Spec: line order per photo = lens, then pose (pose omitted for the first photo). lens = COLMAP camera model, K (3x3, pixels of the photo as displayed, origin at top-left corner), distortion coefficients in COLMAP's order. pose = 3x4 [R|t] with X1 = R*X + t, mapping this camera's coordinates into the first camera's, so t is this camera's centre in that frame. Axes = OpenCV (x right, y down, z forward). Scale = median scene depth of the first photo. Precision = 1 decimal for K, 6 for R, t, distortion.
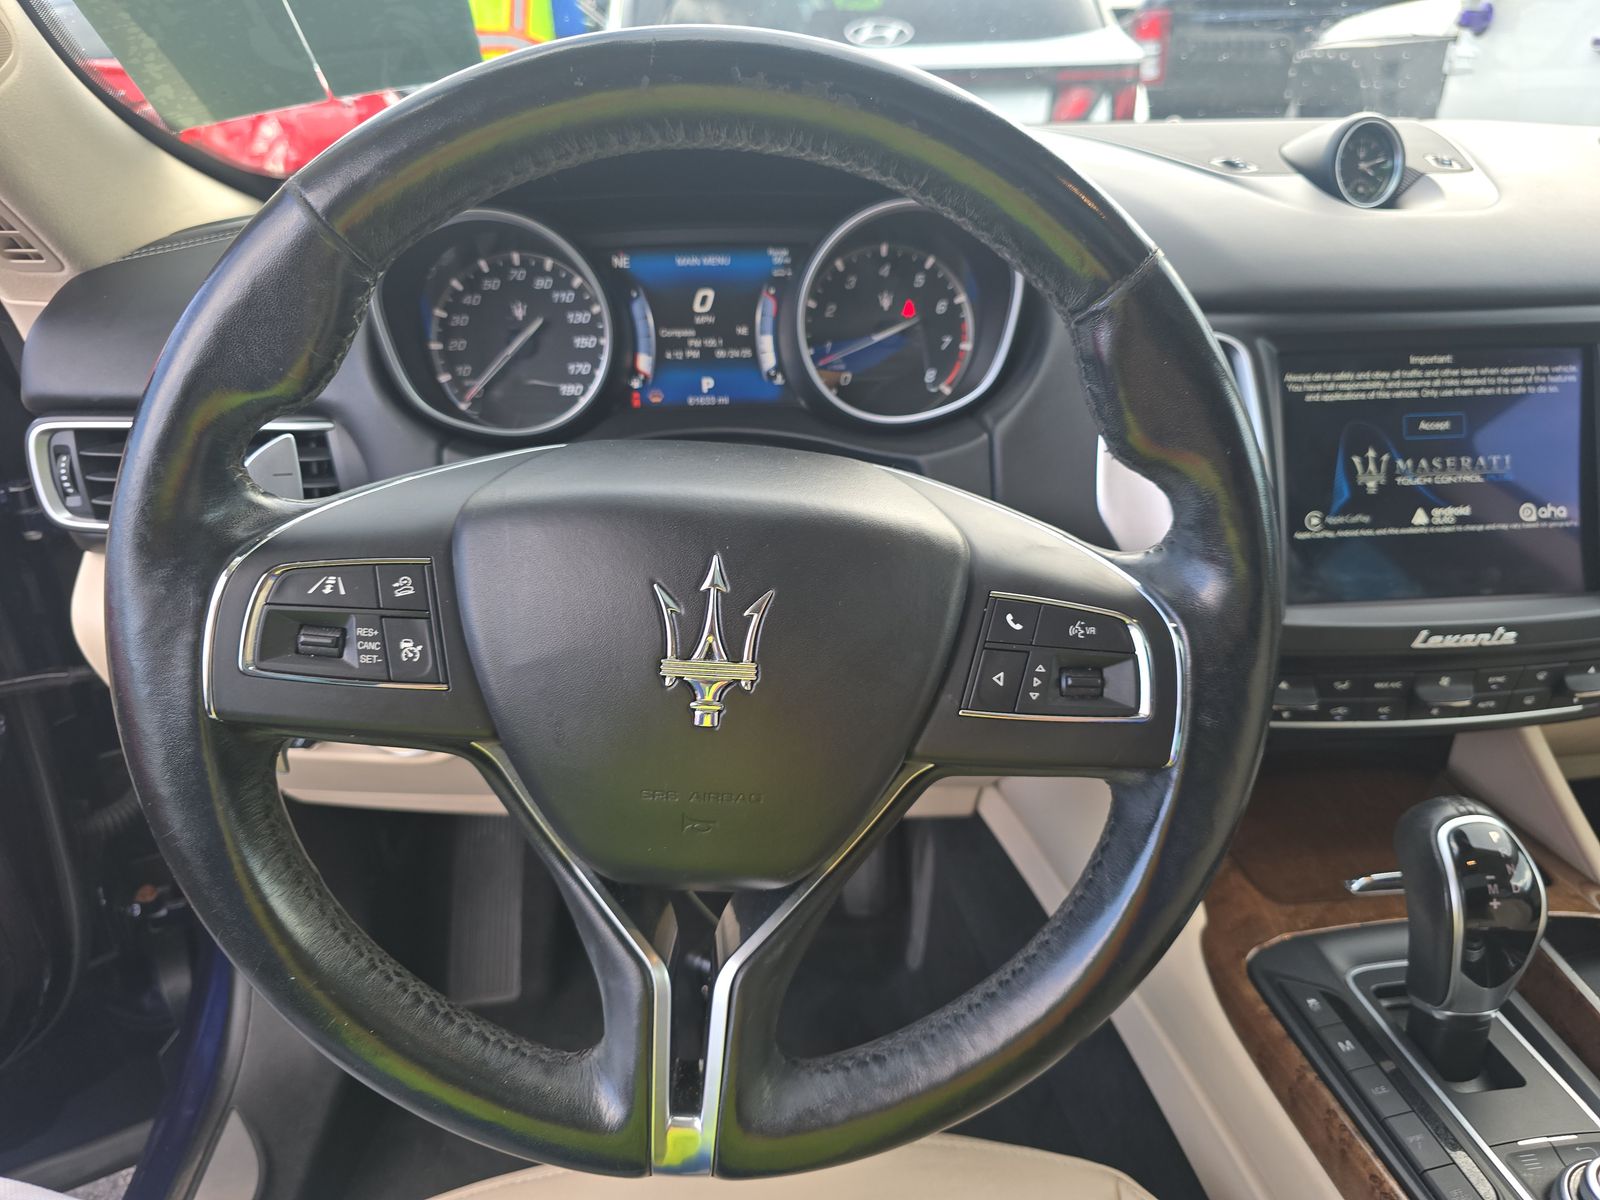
lens RADIAL K [[1104.0, 0, 792.0], [0, 1104.0, 608.9], [0, 0, 1]] dist [0.022092, -0.029511]
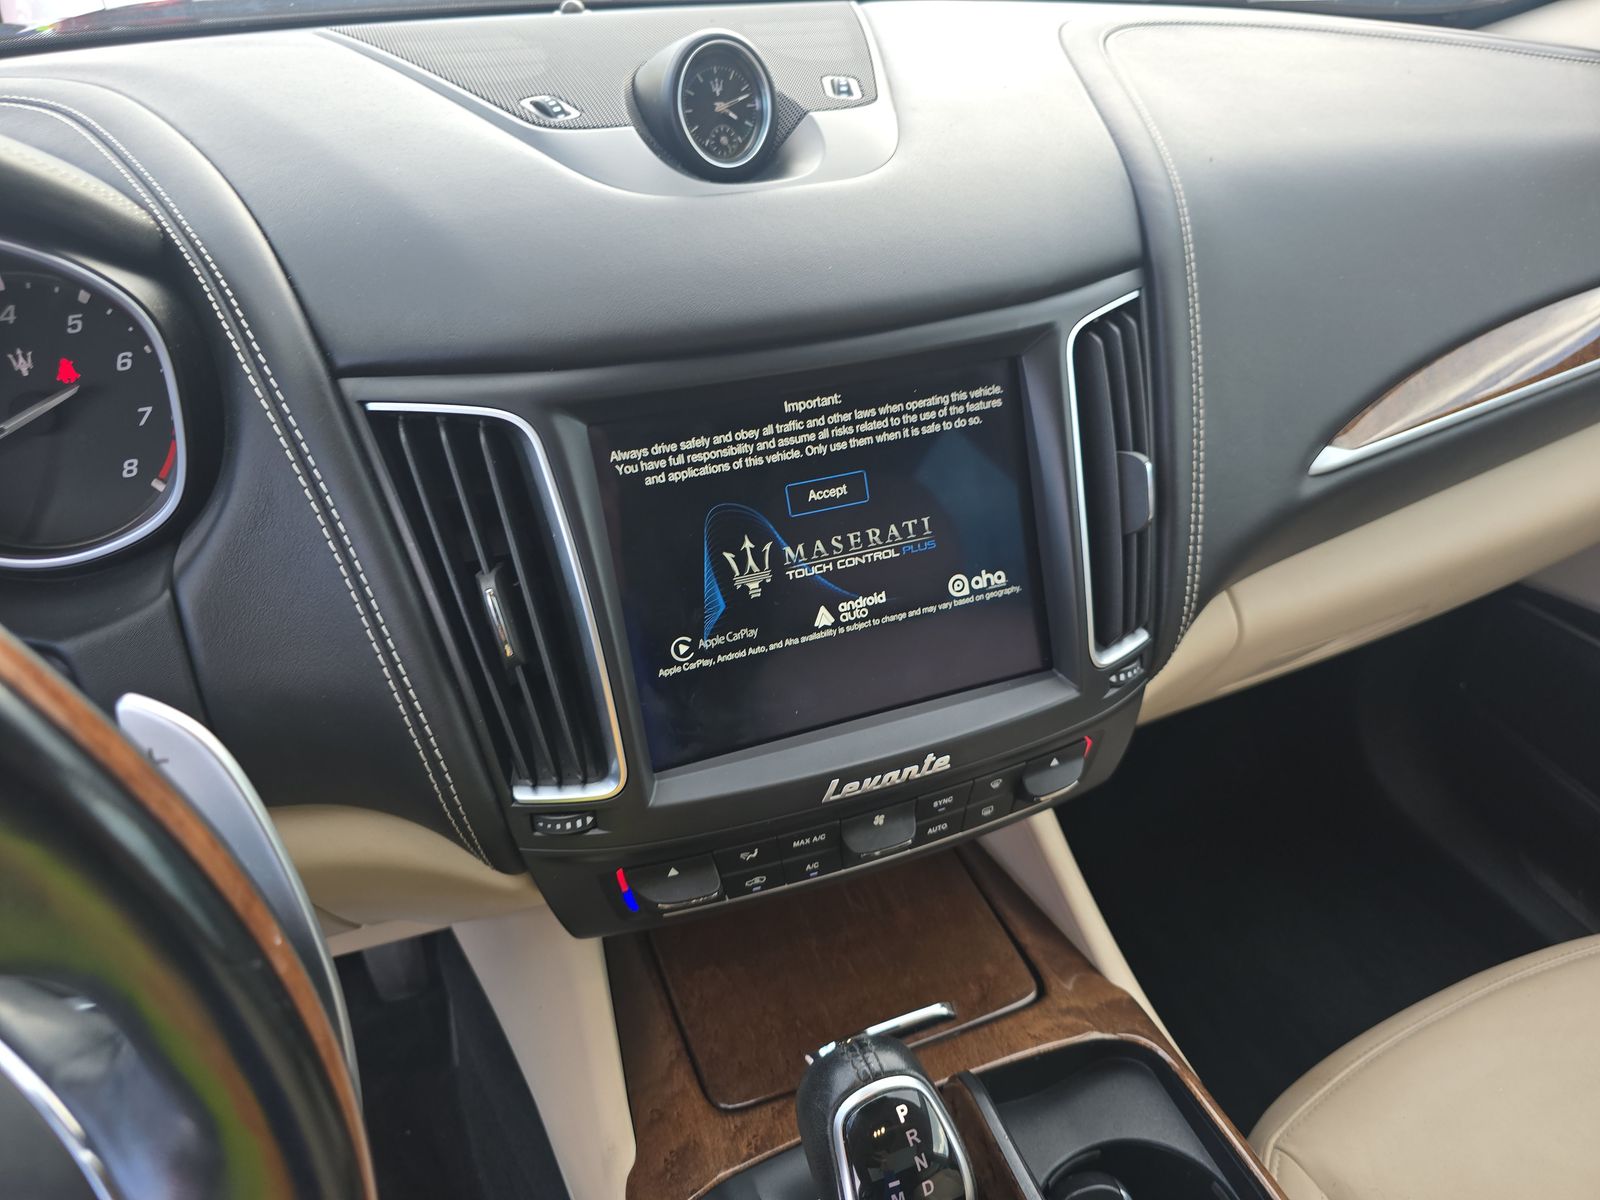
lens RADIAL K [[1104.0, 0, 796.6], [0, 1104.0, 591.8], [0, 0, 1]] dist [0.022092, -0.029511]
pose [[0.957737, -0.155984, 0.241678, 0.345291], [0.121213, 0.980813, 0.152683, -0.199602], [-0.260857, -0.116936, 0.958269, 0.273953]]
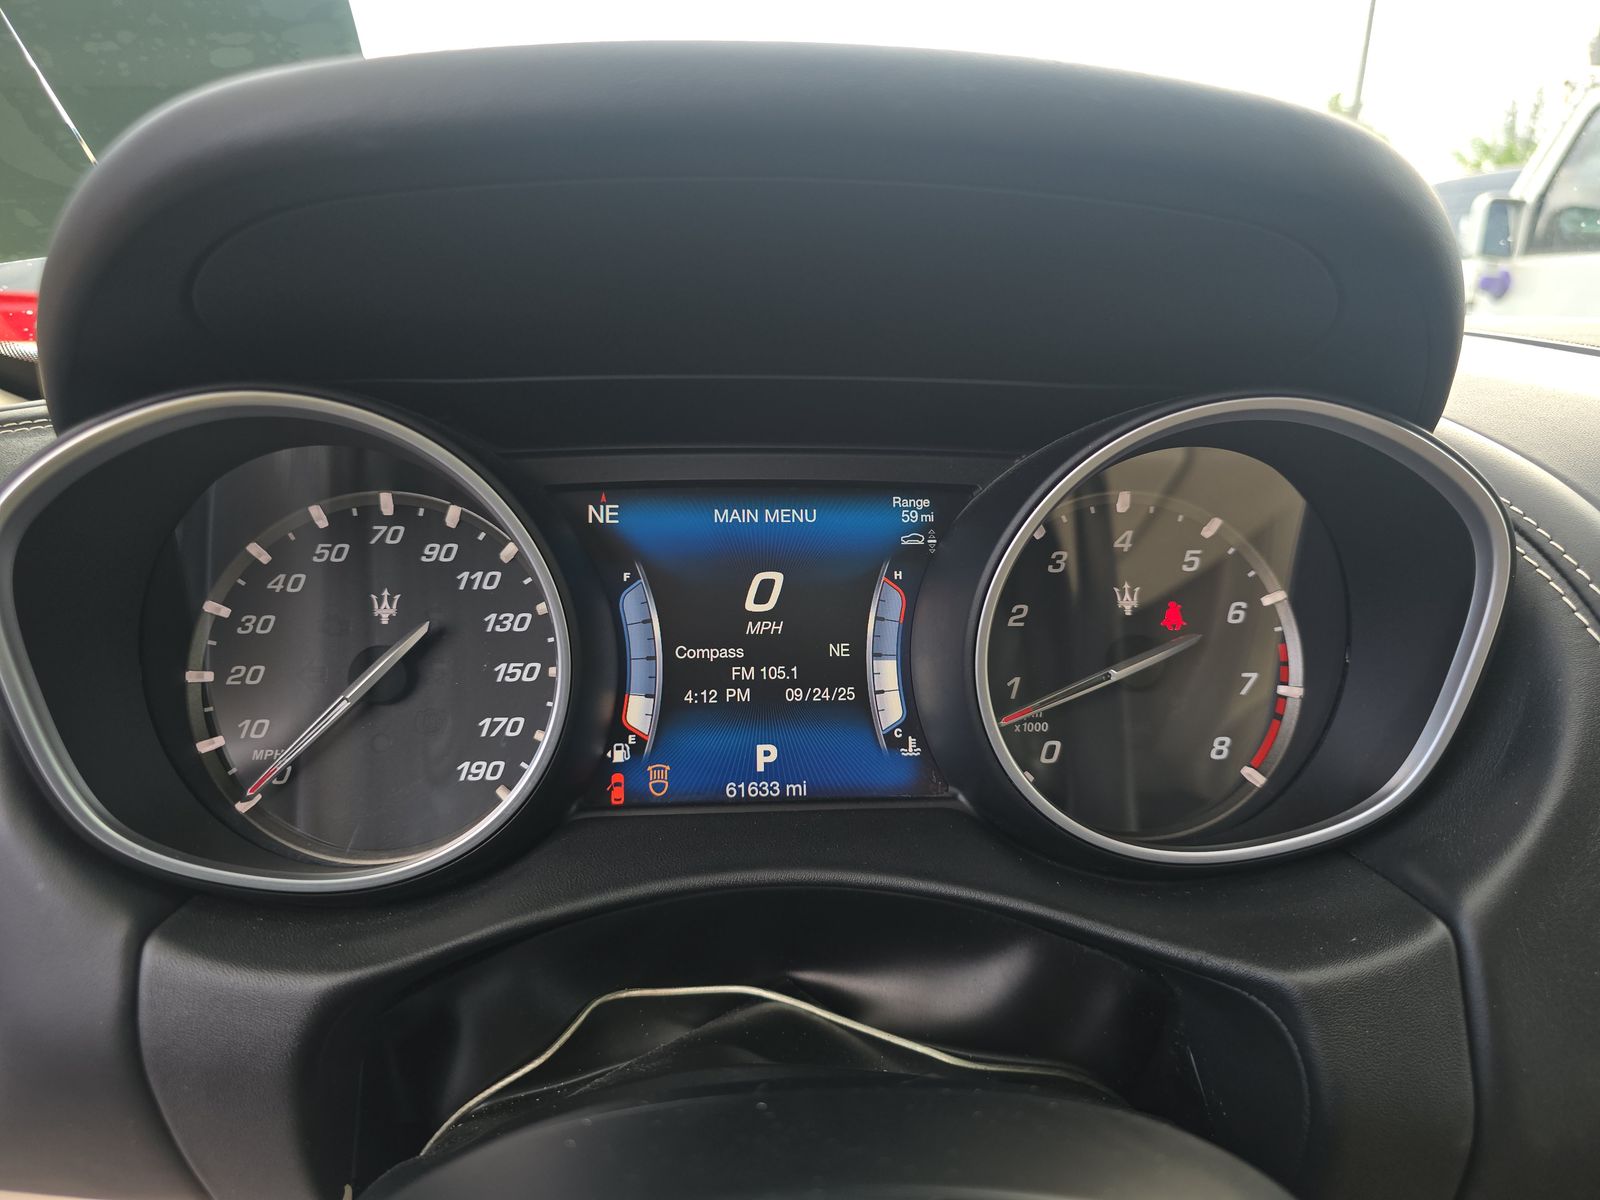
lens RADIAL K [[1104.0, 0, 802.8], [0, 1104.0, 605.1], [0, 0, 1]] dist [0.022092, -0.029511]
pose [[0.999738, 0.020590, 0.010016, -0.069261], [-0.018058, 0.977966, -0.207984, -0.174258], [-0.014078, 0.207749, 0.978081, 0.528215]]
